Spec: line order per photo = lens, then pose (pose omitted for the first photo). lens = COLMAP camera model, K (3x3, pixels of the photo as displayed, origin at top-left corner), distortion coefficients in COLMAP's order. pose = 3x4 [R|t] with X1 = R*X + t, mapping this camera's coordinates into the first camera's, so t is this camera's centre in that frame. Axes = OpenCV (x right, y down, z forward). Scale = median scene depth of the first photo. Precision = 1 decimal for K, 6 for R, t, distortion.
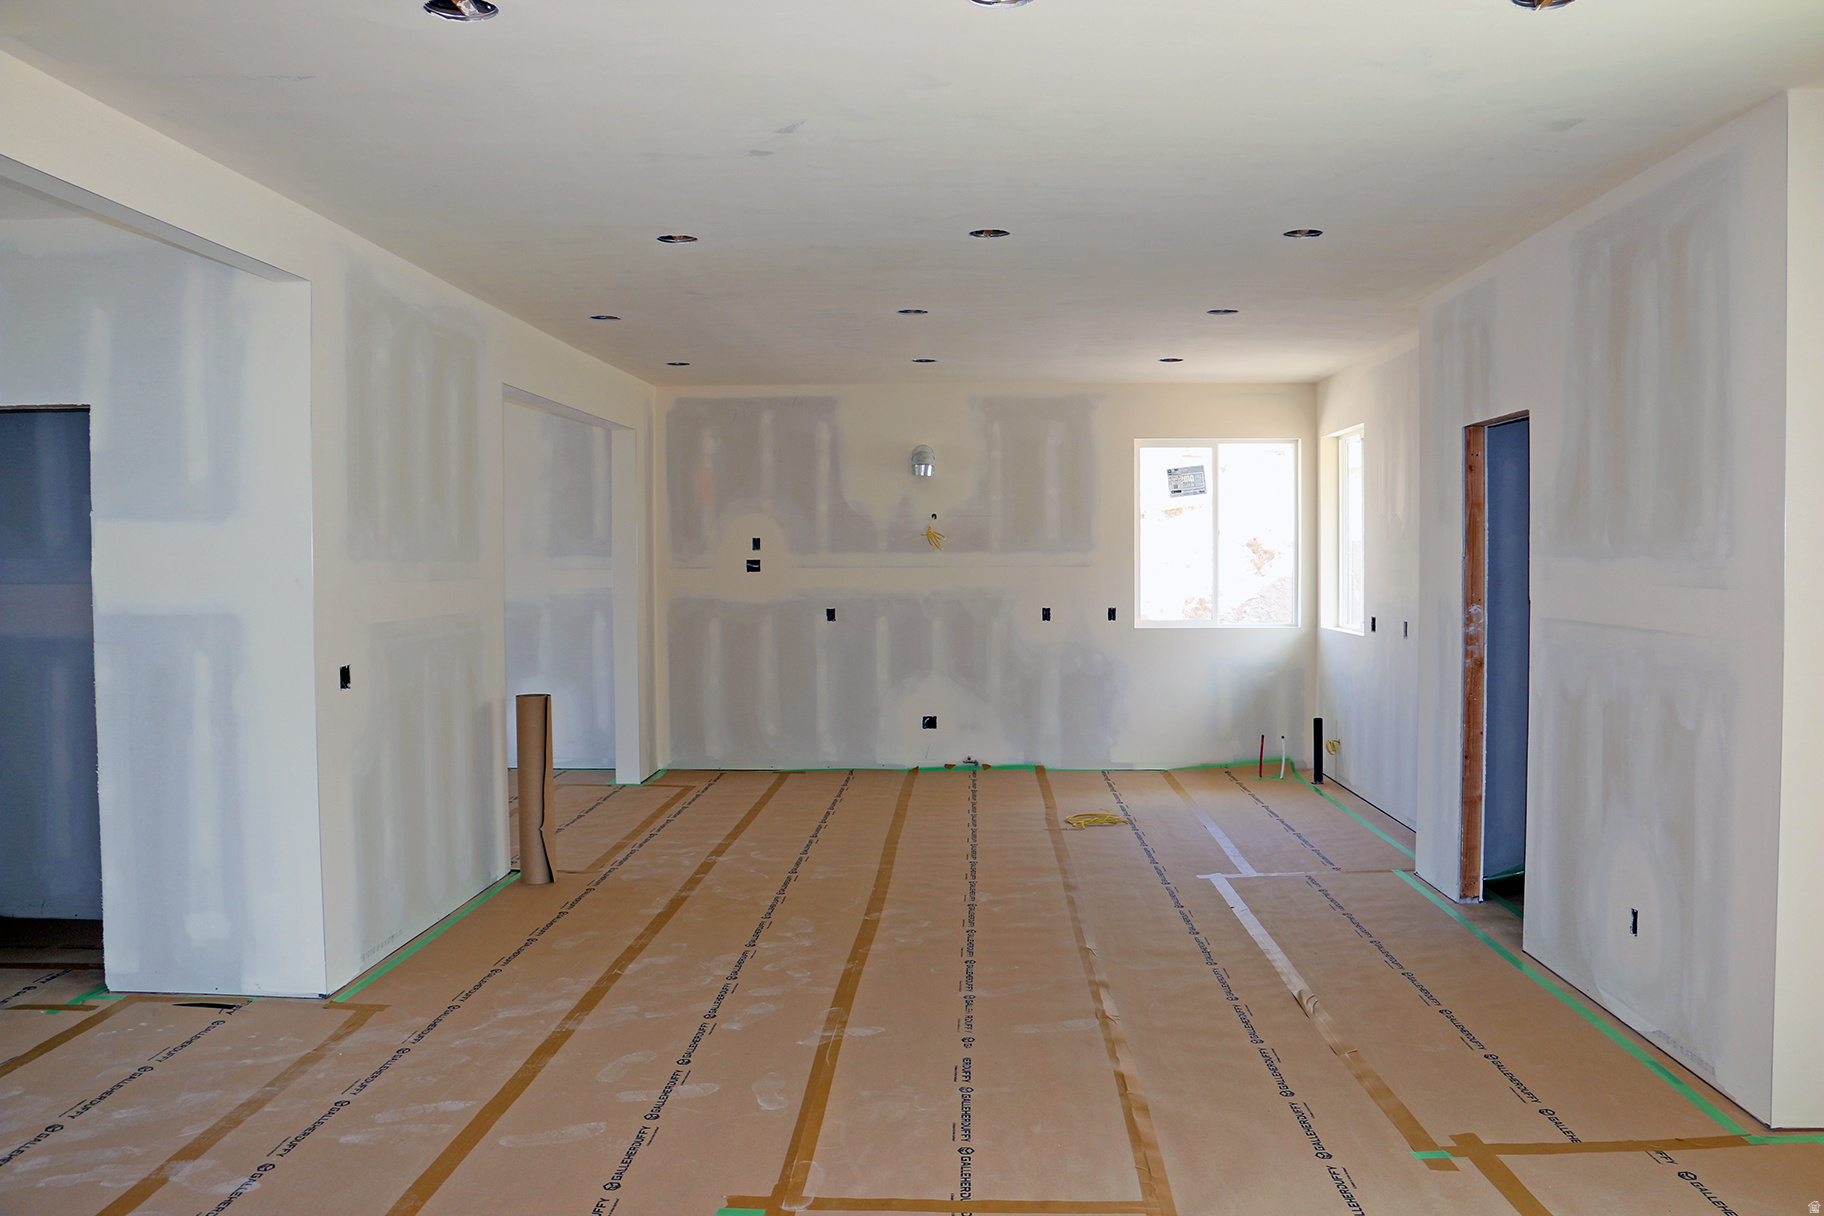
lens RADIAL K [[1514.2, 0, 922.9], [0, 1514.2, 606.3], [0, 0, 1]] dist [-0.182391, 0.163836]
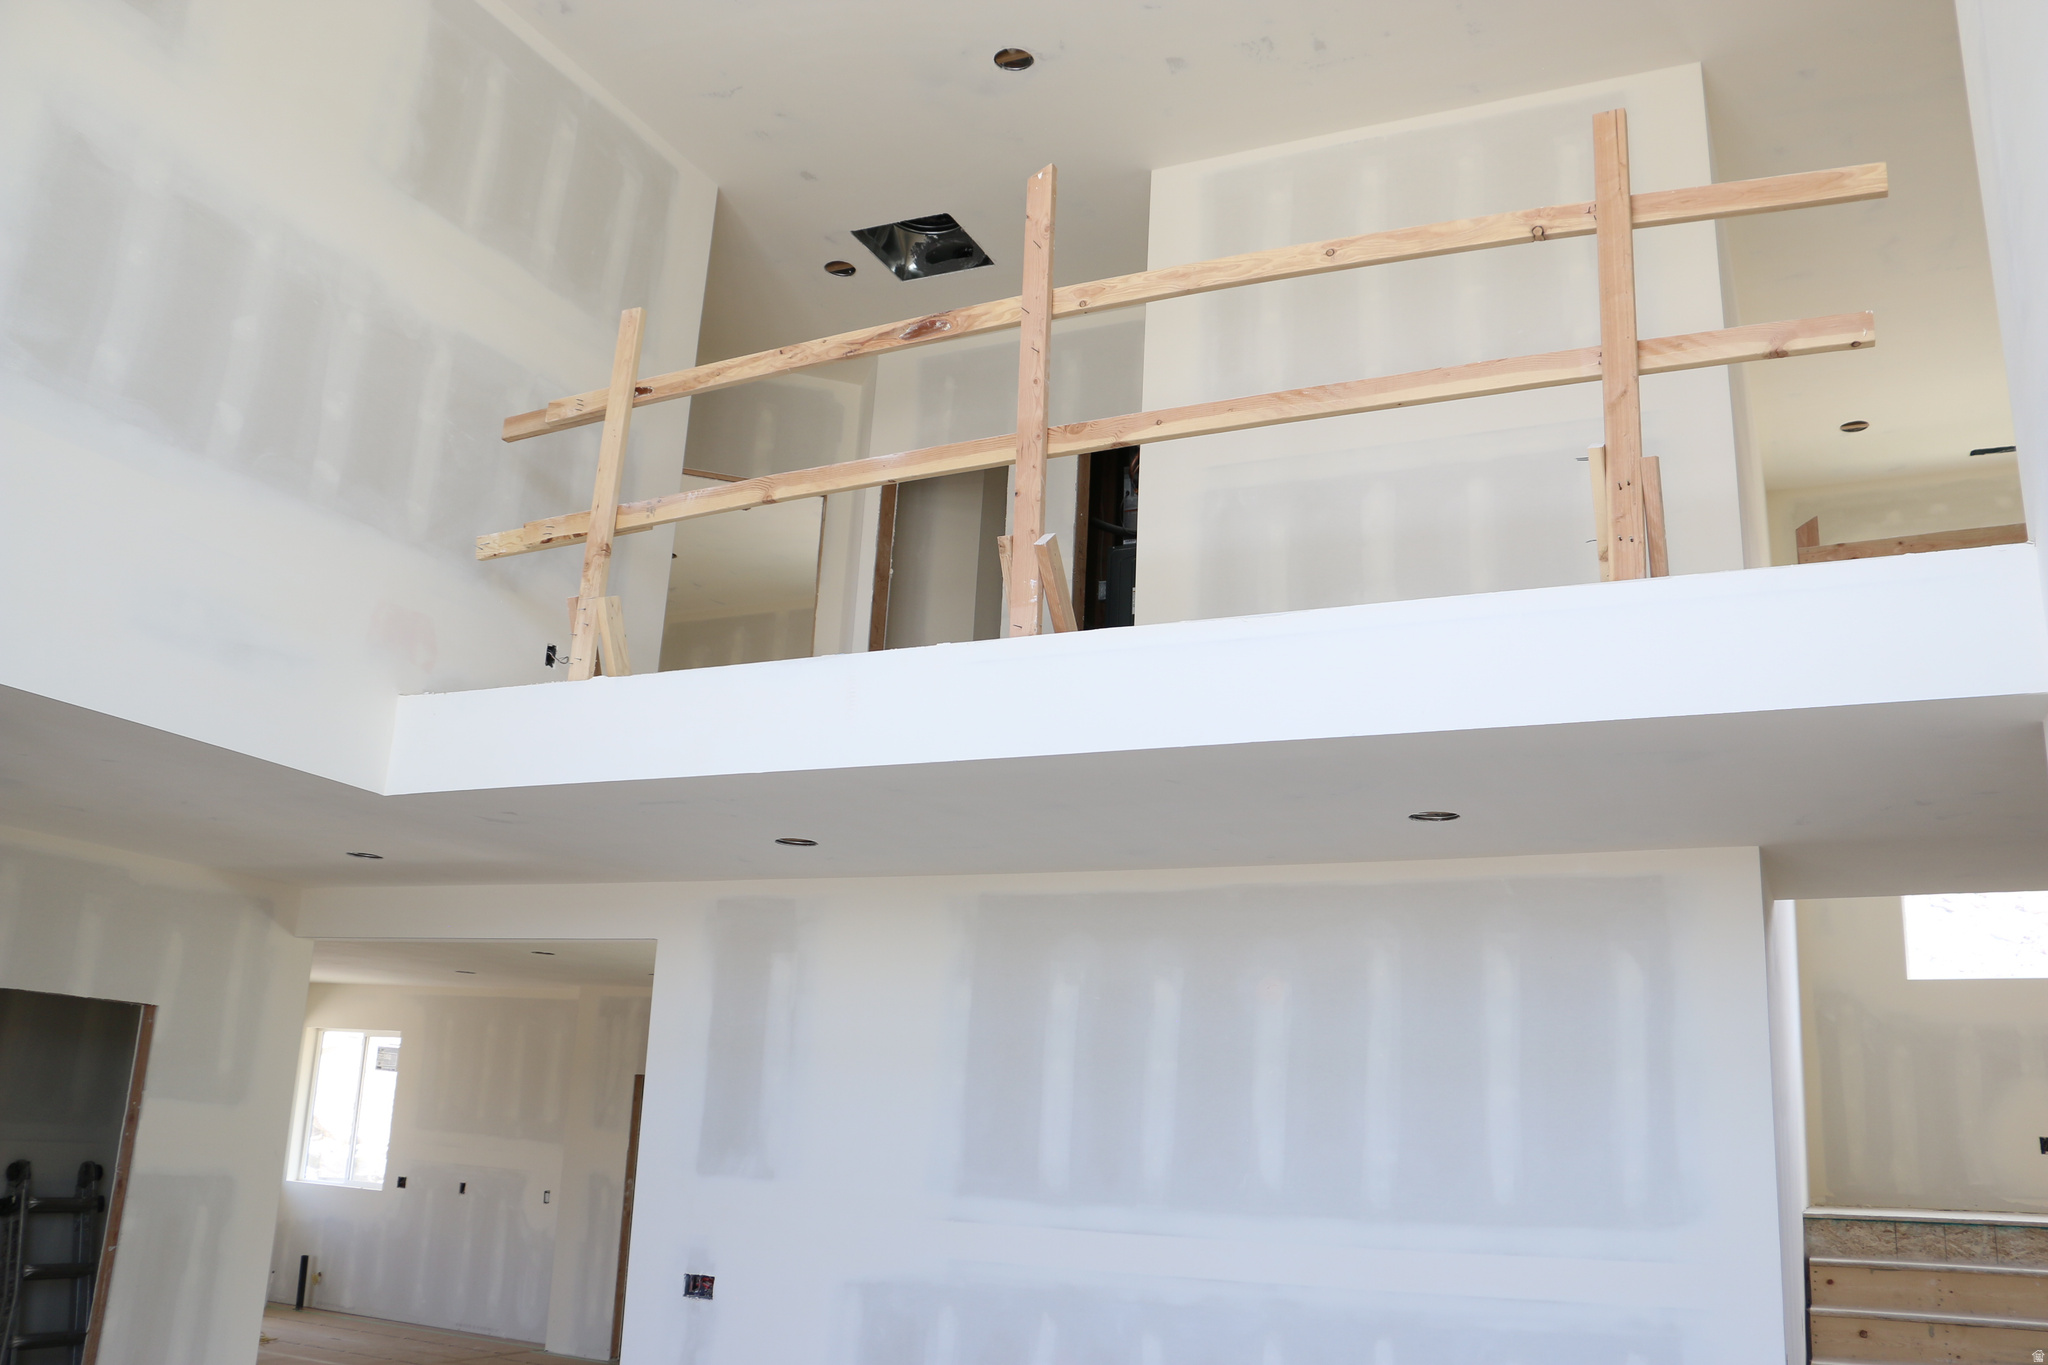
lens RADIAL K [[1722.5, 0, 1048.6], [0, 1722.5, 699.2], [0, 0, 1]] dist [-0.175774, 0.185595]
pose [[0.417889, 0.239965, 0.876234, -0.858554], [0.000002, 0.964486, -0.264134, -0.007710], [-0.908498, 0.110380, 0.403047, -0.179739]]
